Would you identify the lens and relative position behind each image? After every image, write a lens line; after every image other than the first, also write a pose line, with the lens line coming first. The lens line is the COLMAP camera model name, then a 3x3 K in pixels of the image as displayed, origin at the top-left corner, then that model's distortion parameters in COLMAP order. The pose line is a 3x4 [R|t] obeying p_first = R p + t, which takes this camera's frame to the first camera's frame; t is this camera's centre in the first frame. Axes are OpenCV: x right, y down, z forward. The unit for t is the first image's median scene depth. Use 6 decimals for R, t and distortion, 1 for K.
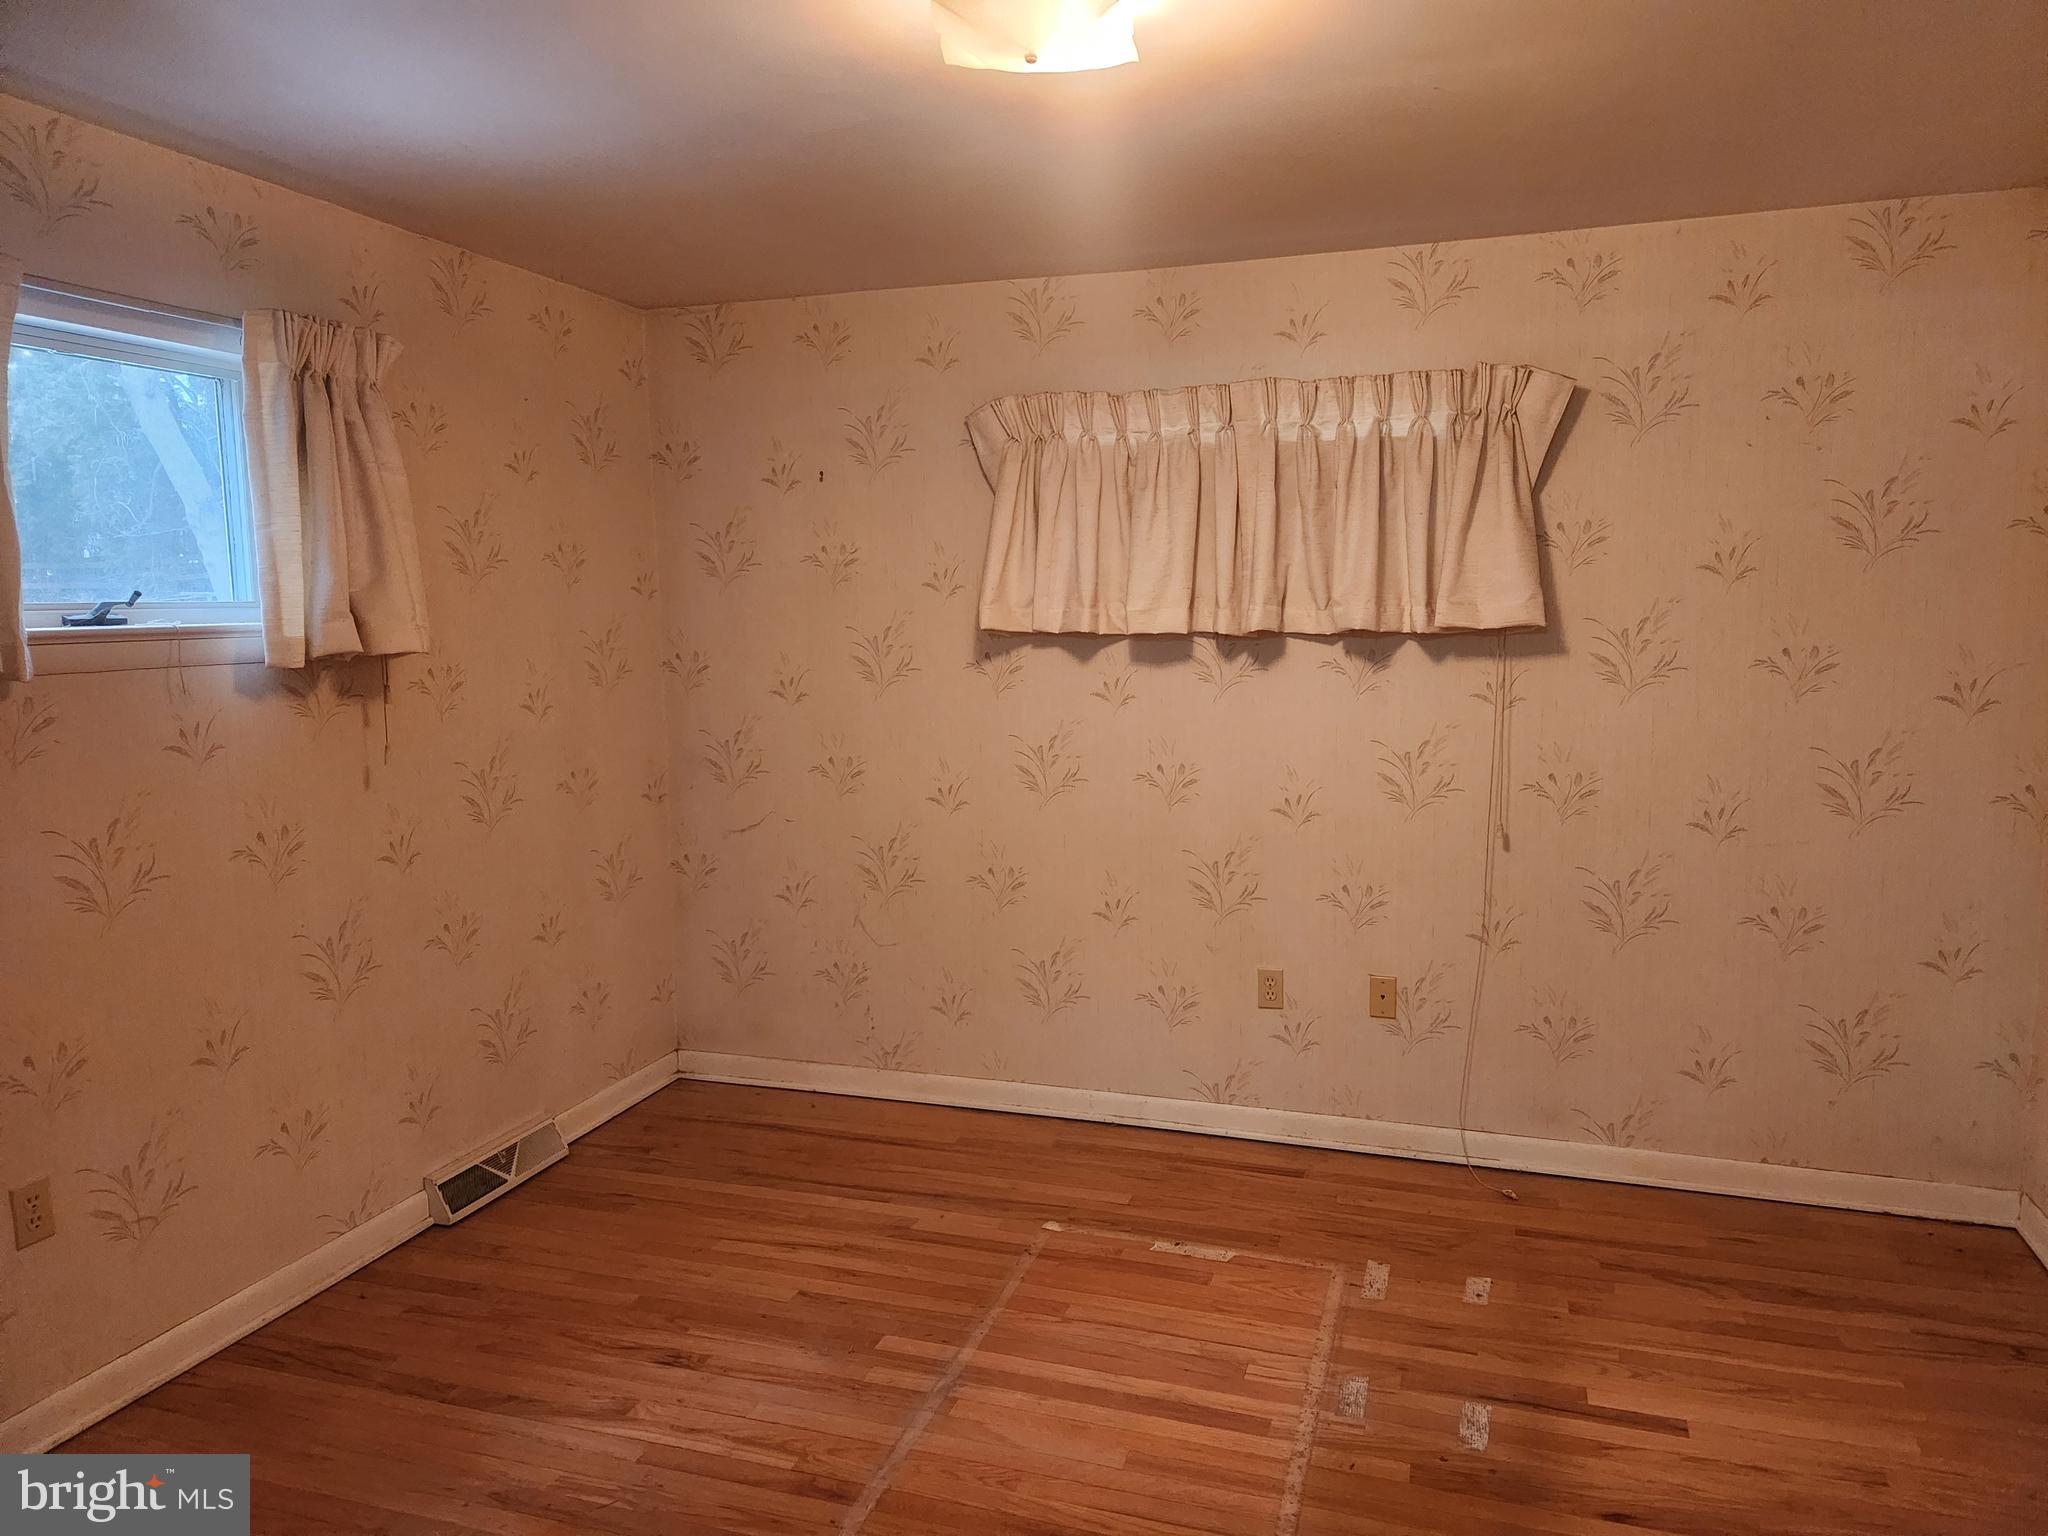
lens RADIAL K [[1369.9, 0, 1021.9], [0, 1369.9, 763.8], [0, 0, 1]] dist [0.030789, -0.040380]
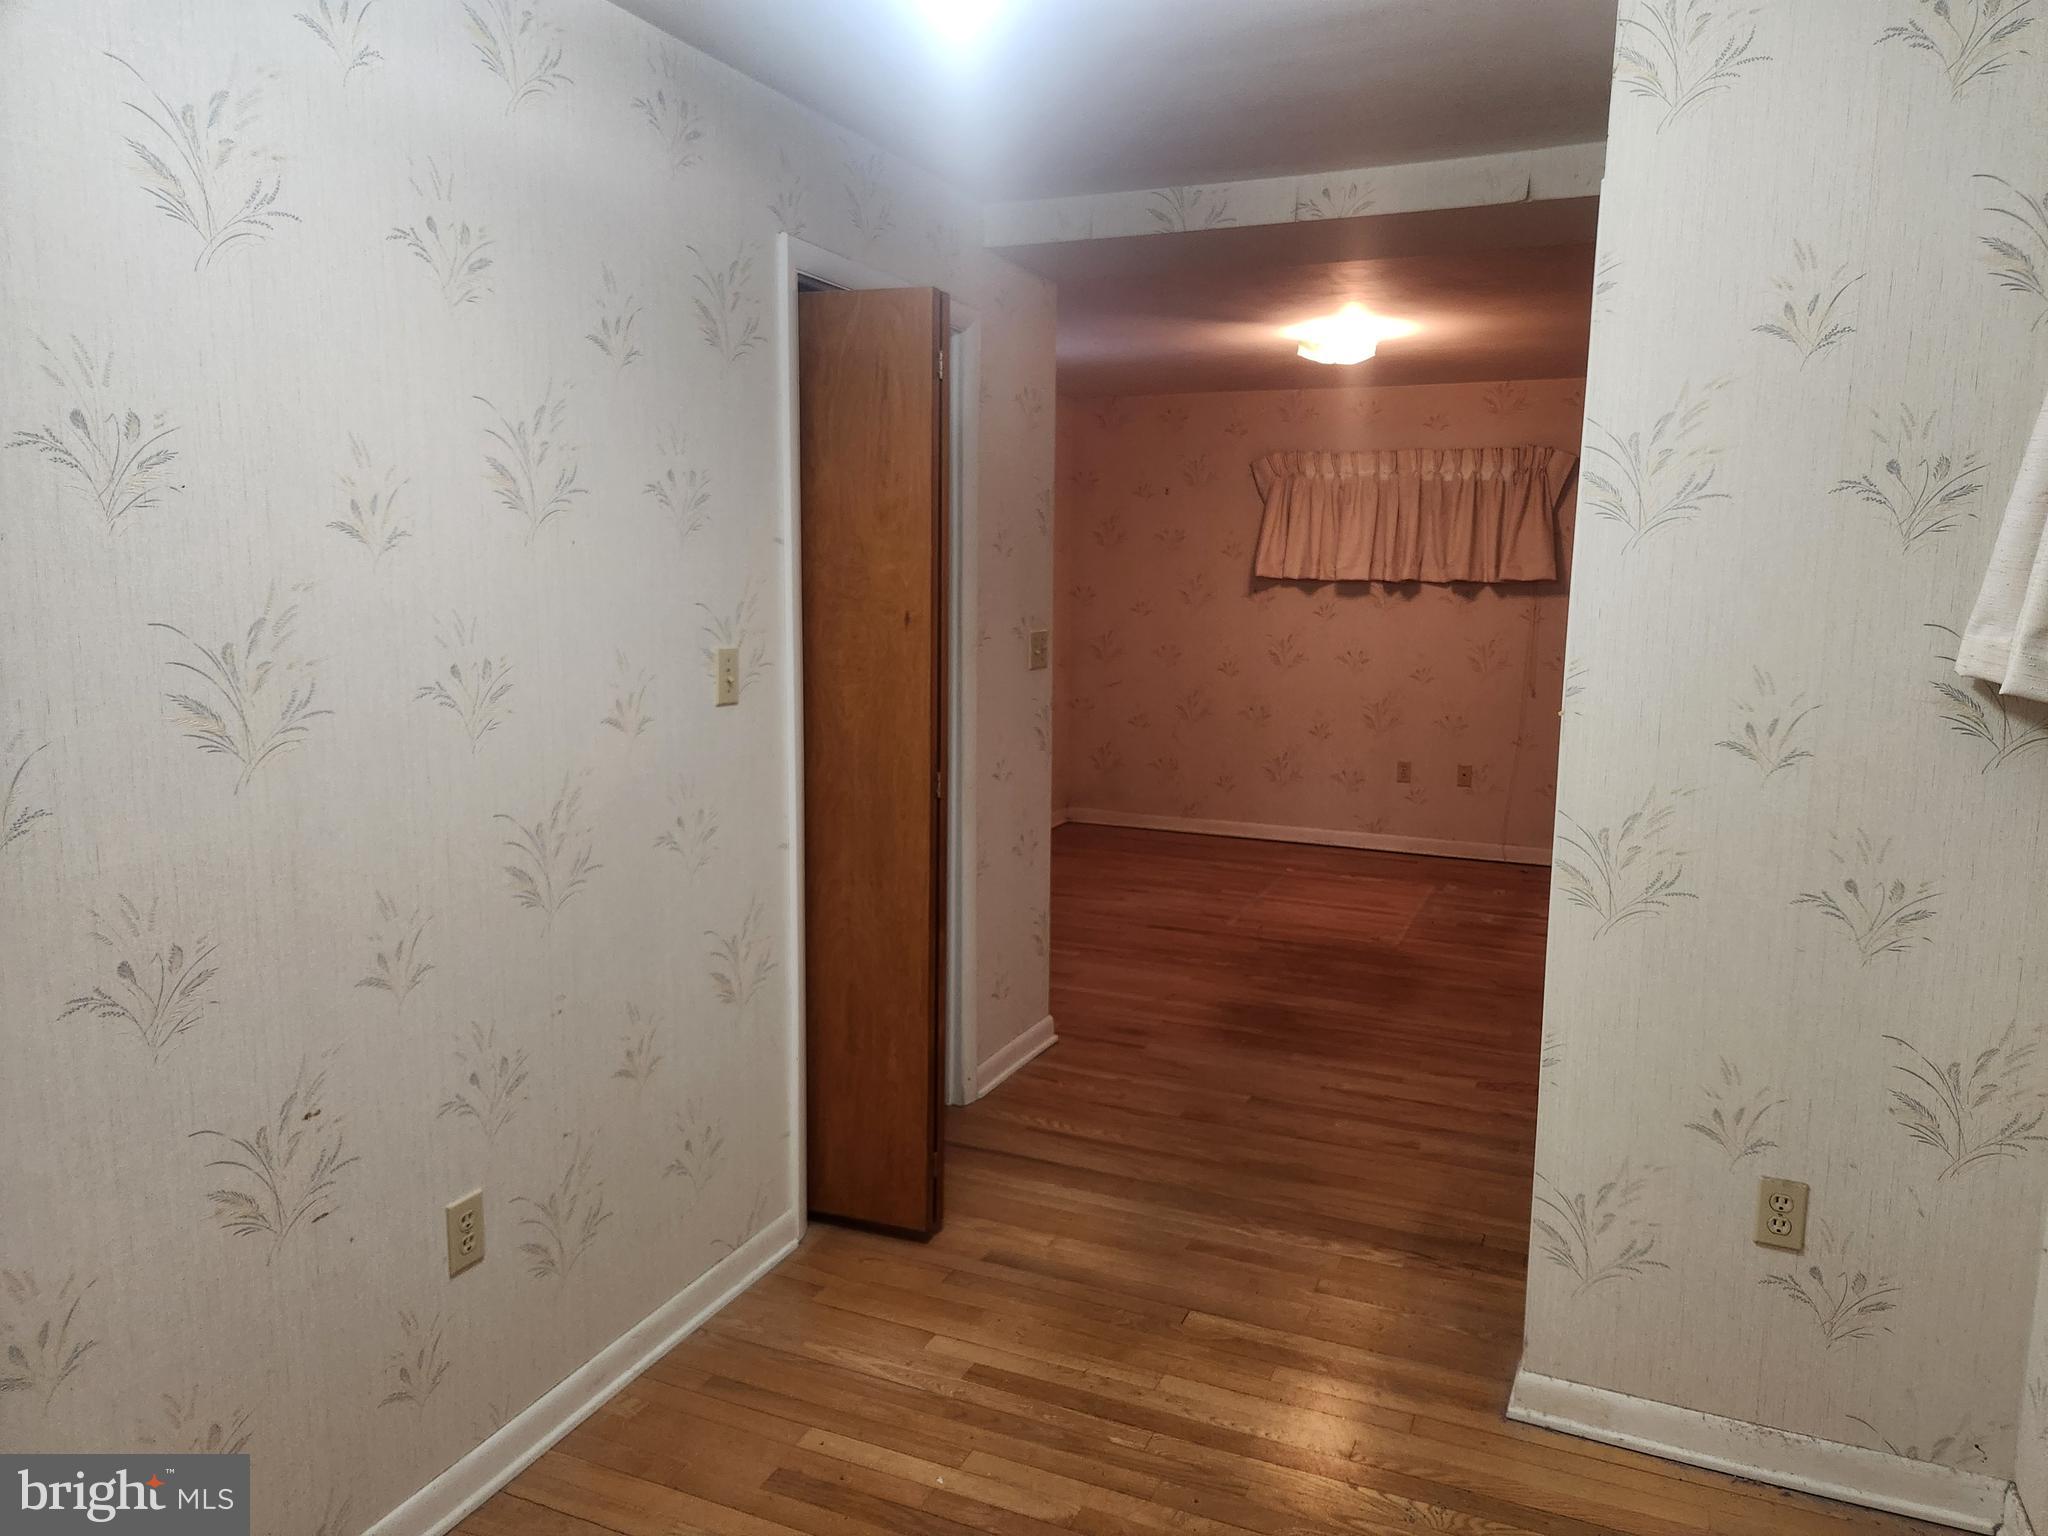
lens RADIAL K [[1369.9, 0, 1022.8], [0, 1369.9, 772.0], [0, 0, 1]] dist [0.030789, -0.040380]
pose [[0.995173, 0.037886, -0.090529, -0.175444], [-0.035050, 0.998850, 0.032706, 0.126381], [0.091664, -0.029375, 0.995357, -0.957251]]
